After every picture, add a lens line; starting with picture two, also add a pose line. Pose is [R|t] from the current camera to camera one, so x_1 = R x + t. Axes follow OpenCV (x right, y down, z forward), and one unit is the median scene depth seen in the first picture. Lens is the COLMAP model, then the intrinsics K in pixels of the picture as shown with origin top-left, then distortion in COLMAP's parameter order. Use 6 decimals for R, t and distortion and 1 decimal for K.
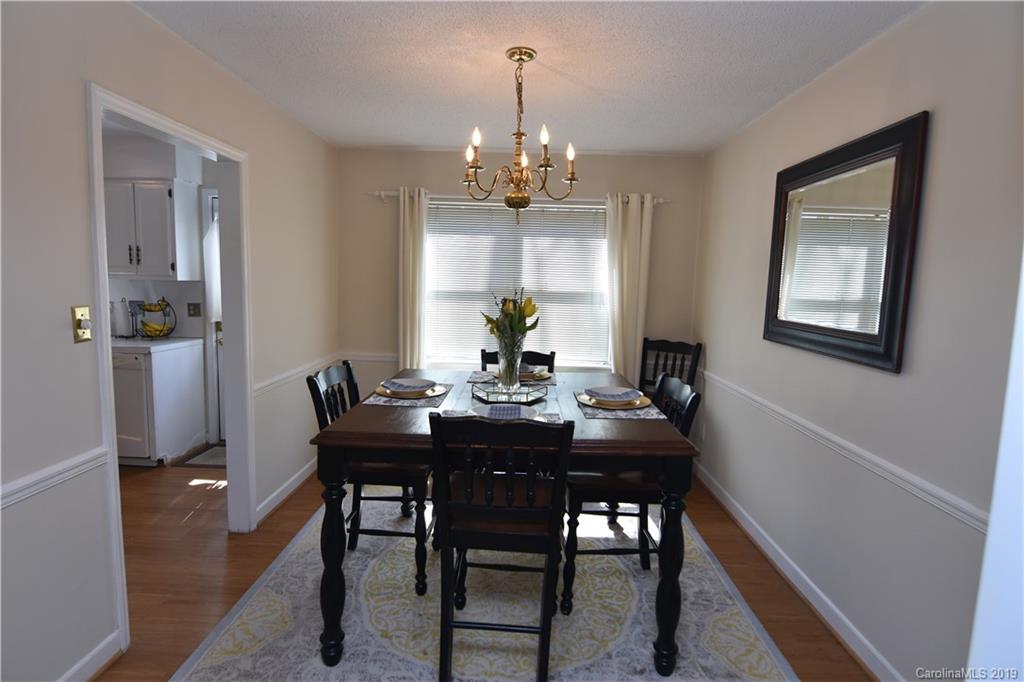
lens RADIAL K [[524.5, 0, 508.6], [0, 524.5, 337.7], [0, 0, 1]] dist [-0.028984, -0.000227]
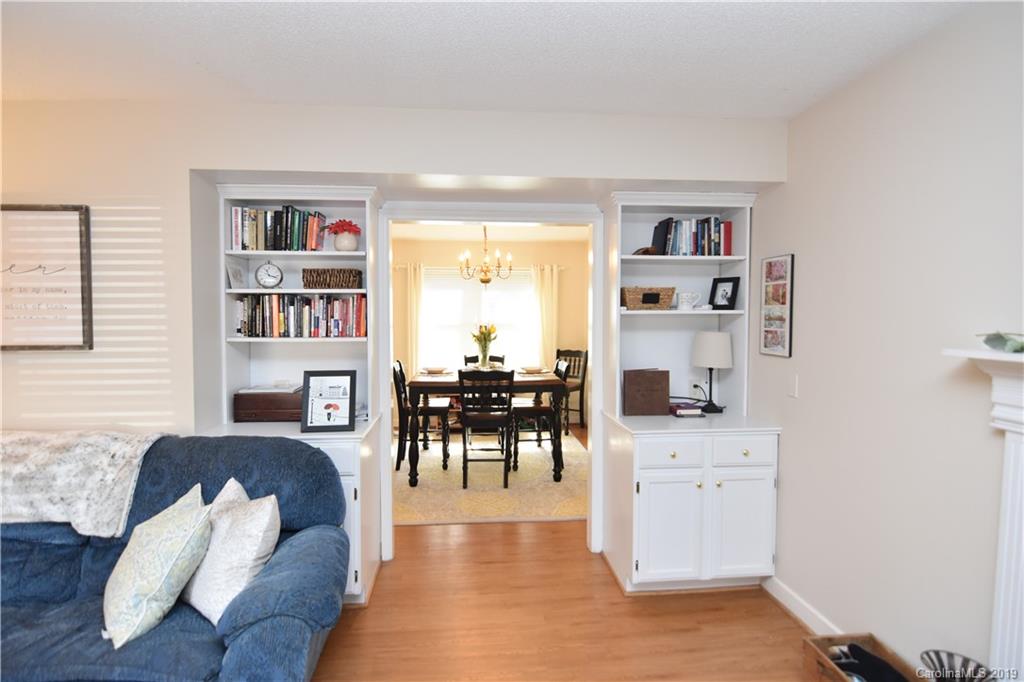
lens RADIAL K [[524.5, 0, 508.6], [0, 524.5, 337.7], [0, 0, 1]] dist [-0.028984, -0.000227]
pose [[0.993766, -0.028683, 0.107731, -0.124384], [0.035936, 0.997172, -0.065997, 0.117332], [-0.105534, 0.069457, 0.991987, -1.101948]]
